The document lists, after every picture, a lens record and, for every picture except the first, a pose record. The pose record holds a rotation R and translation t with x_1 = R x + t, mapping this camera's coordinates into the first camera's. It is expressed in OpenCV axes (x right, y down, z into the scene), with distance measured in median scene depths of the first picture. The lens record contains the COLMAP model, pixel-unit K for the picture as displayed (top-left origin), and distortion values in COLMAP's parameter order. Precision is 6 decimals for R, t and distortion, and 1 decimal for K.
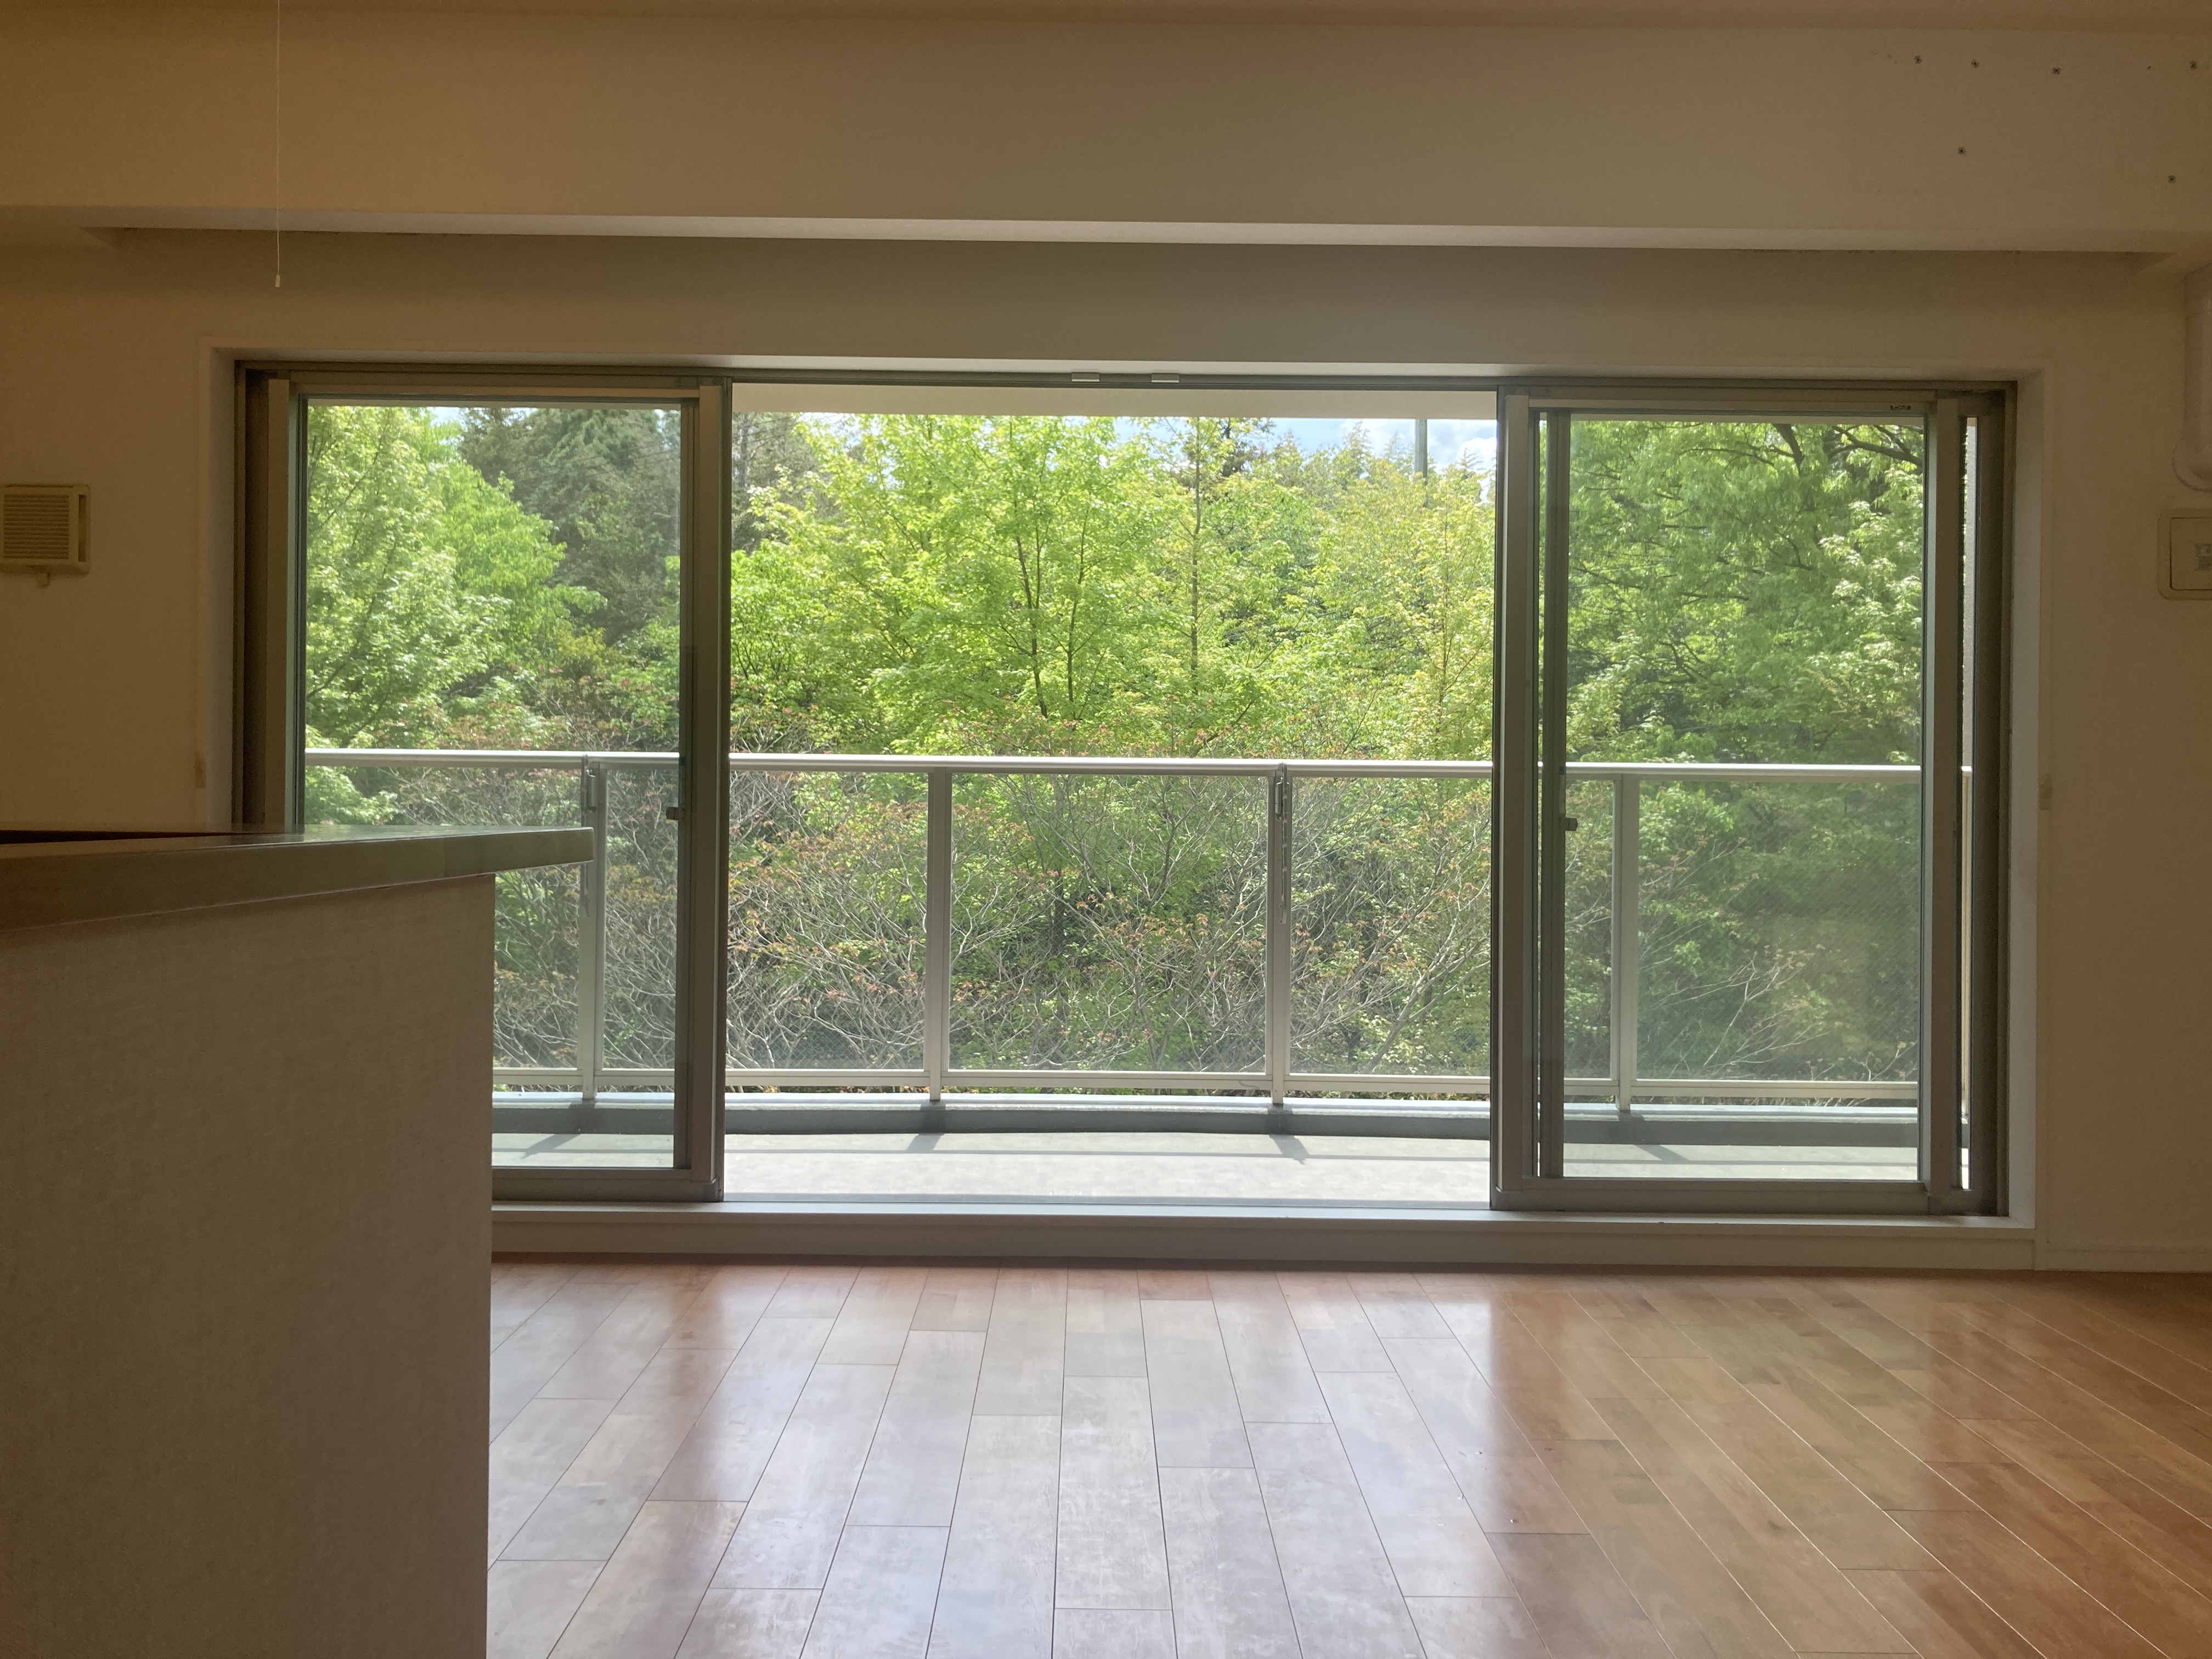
lens RADIAL K [[1867.8, 0, 1106.0], [0, 1867.8, 829.5], [0, 0, 1]] dist [0.085023, -0.045929]
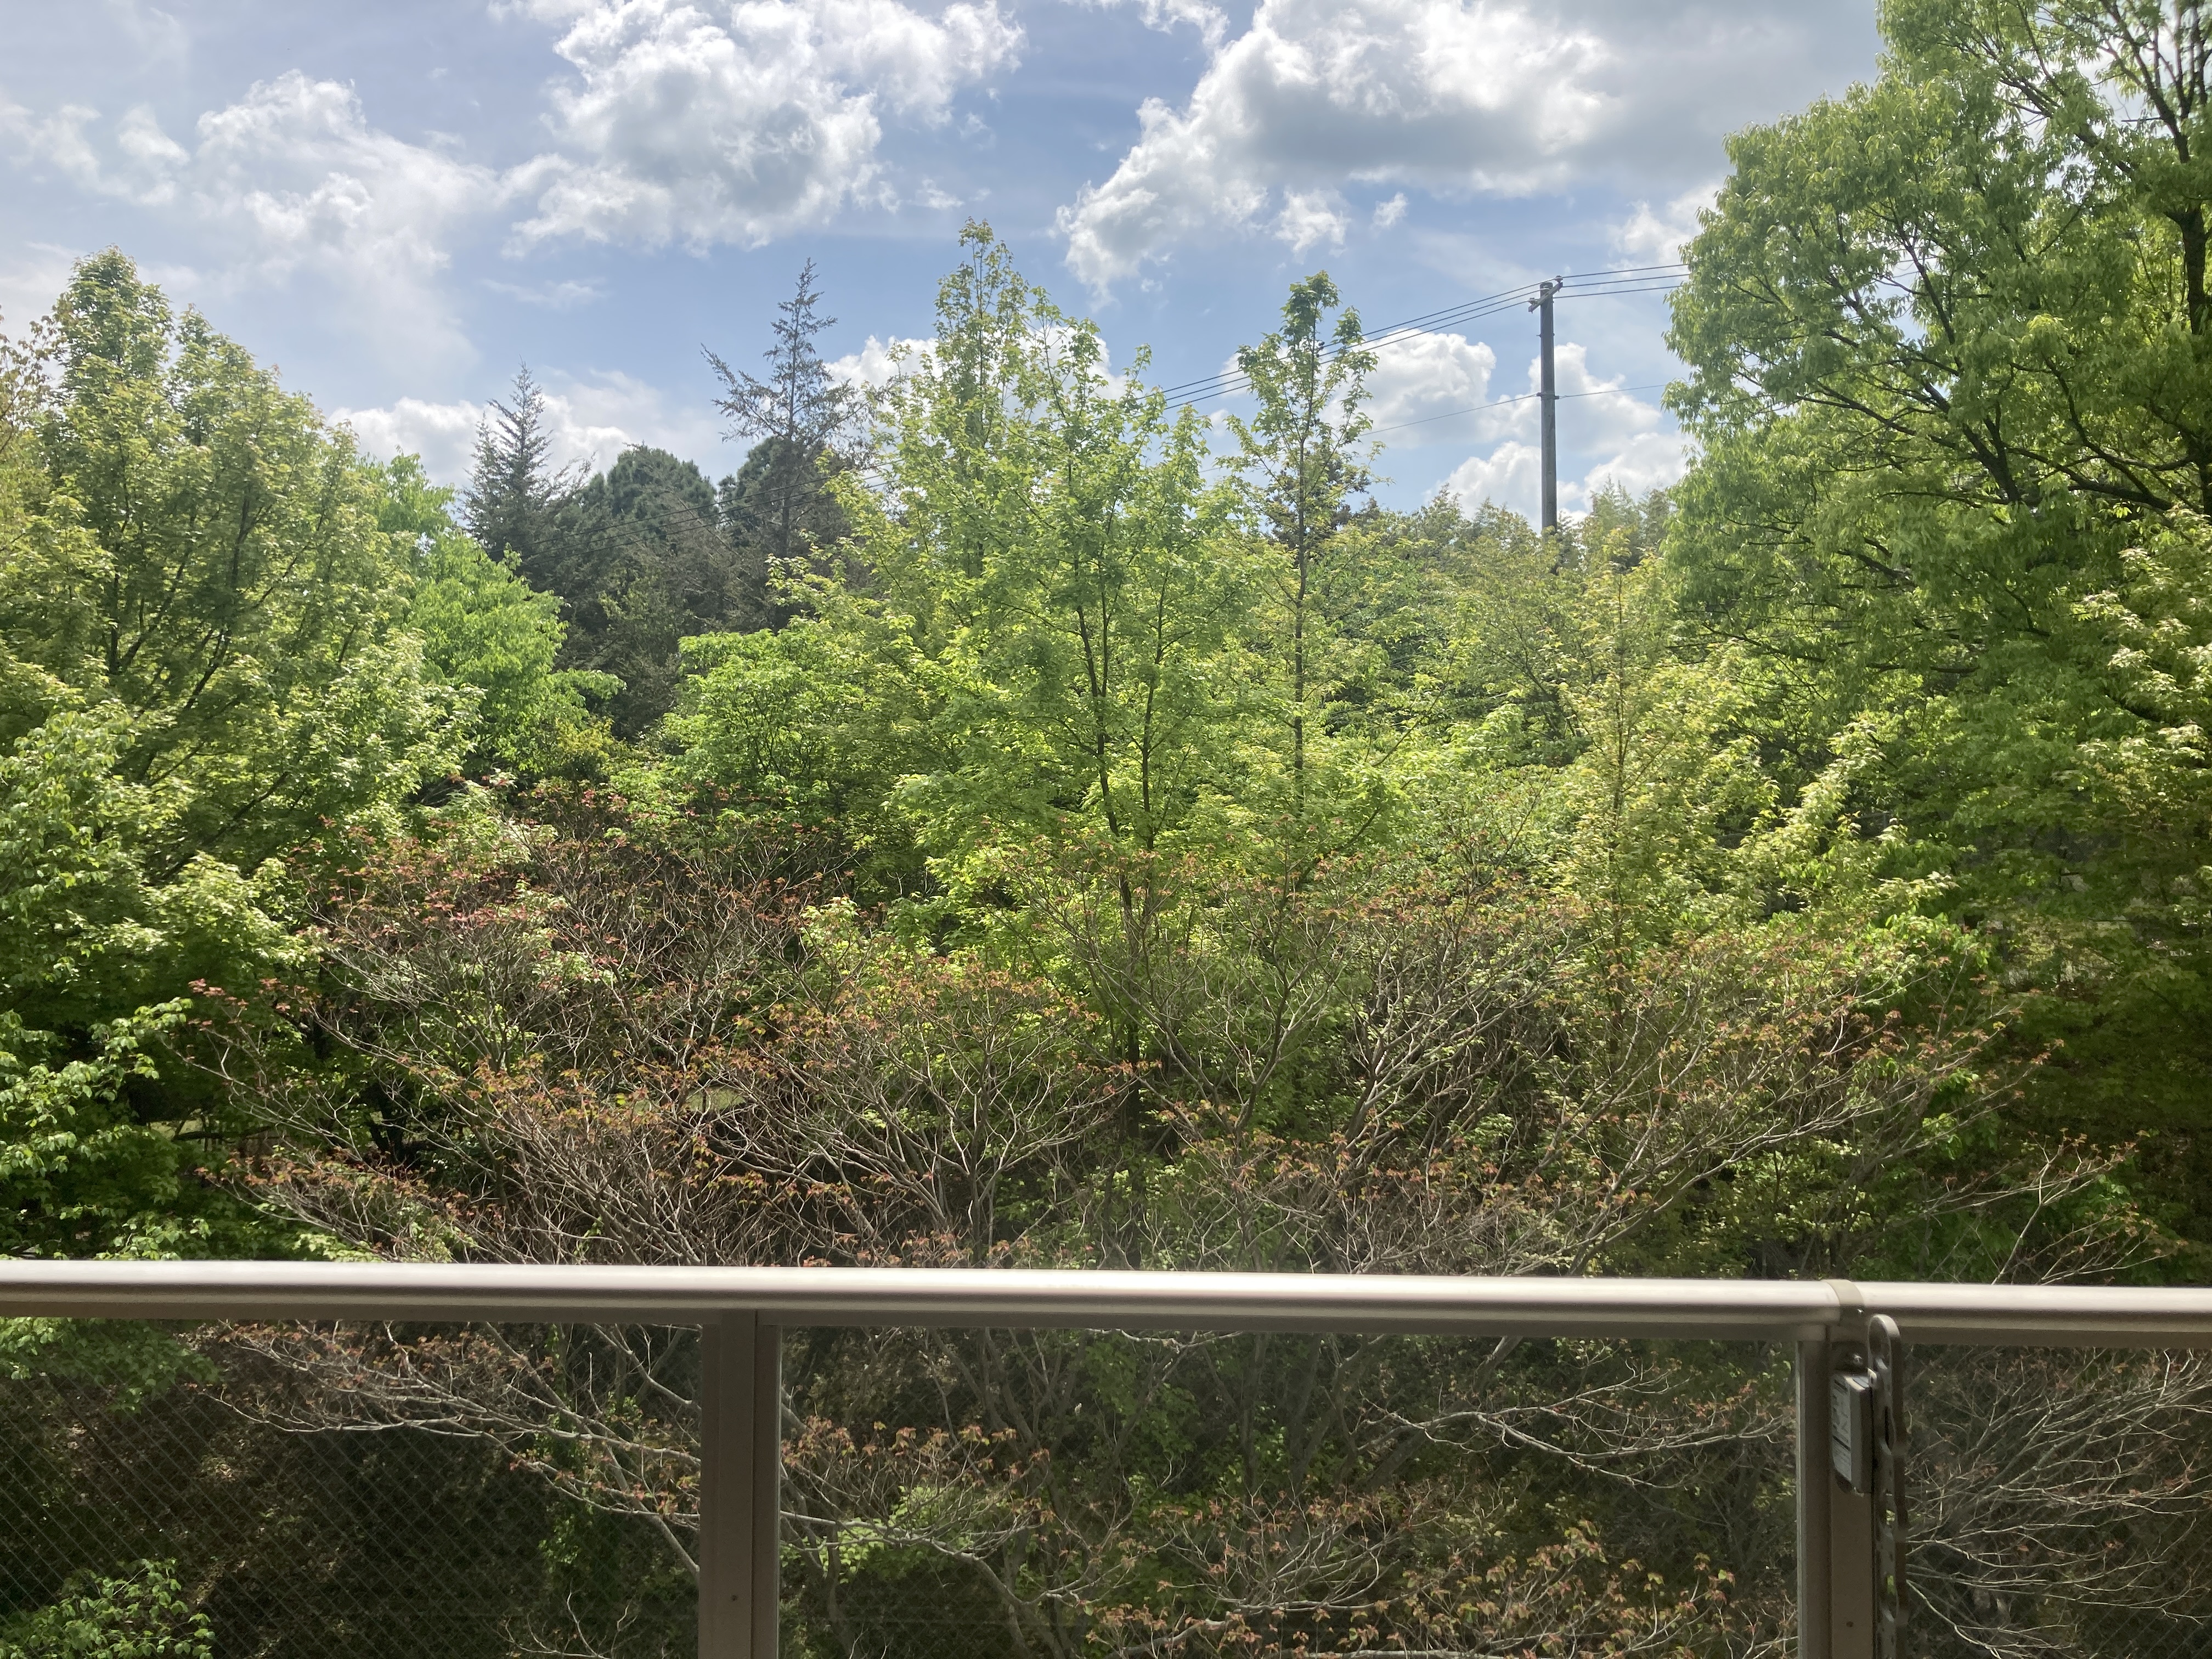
lens RADIAL K [[1867.8, 0, 1106.0], [0, 1867.8, 829.5], [0, 0, 1]] dist [0.085023, -0.045929]
pose [[0.999192, -0.008477, -0.039286, -0.004851], [0.006954, 0.999225, -0.038740, -0.027816], [0.039584, 0.038435, 0.998477, 0.189598]]
